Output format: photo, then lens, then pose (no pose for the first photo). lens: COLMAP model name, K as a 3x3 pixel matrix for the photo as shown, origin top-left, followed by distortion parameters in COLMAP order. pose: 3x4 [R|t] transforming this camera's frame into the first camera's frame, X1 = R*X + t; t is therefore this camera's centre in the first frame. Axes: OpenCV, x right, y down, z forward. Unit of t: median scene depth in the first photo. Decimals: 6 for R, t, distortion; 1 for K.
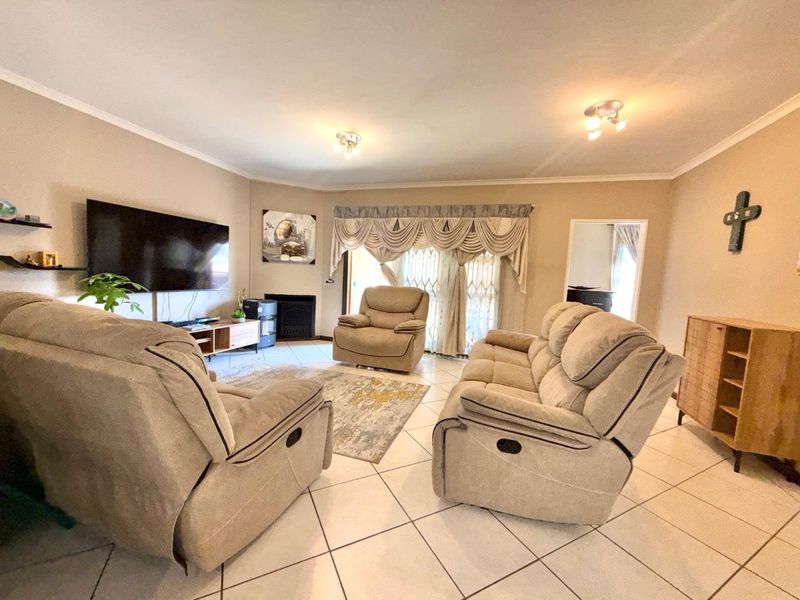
lens RADIAL K [[316.9, 0, 398.8], [0, 316.9, 302.6], [0, 0, 1]] dist [-0.000026, -0.000186]
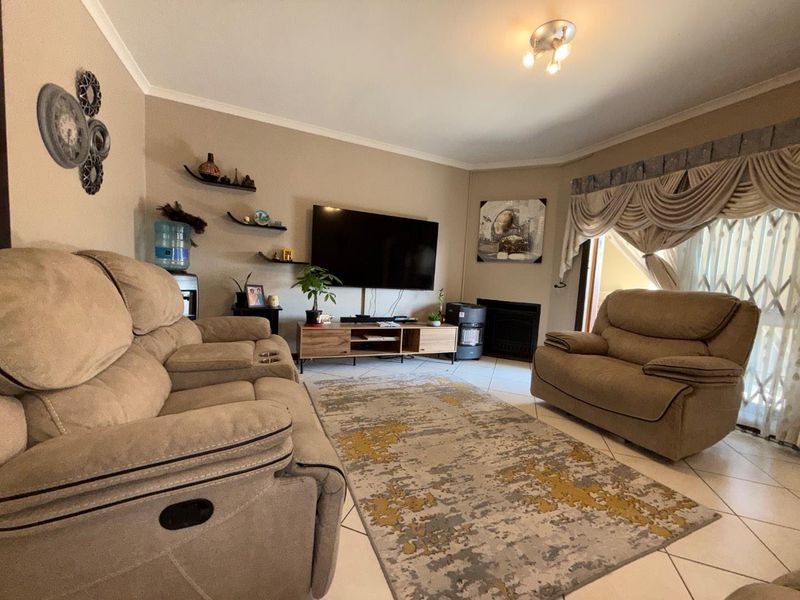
lens RADIAL K [[316.9, 0, 398.8], [0, 316.9, 302.6], [0, 0, 1]] dist [-0.000026, -0.000186]
pose [[0.669240, 0.045595, -0.741646, 0.086613], [-0.088385, 0.995914, -0.018530, 0.021030], [0.737771, 0.077951, 0.670536, 0.292450]]
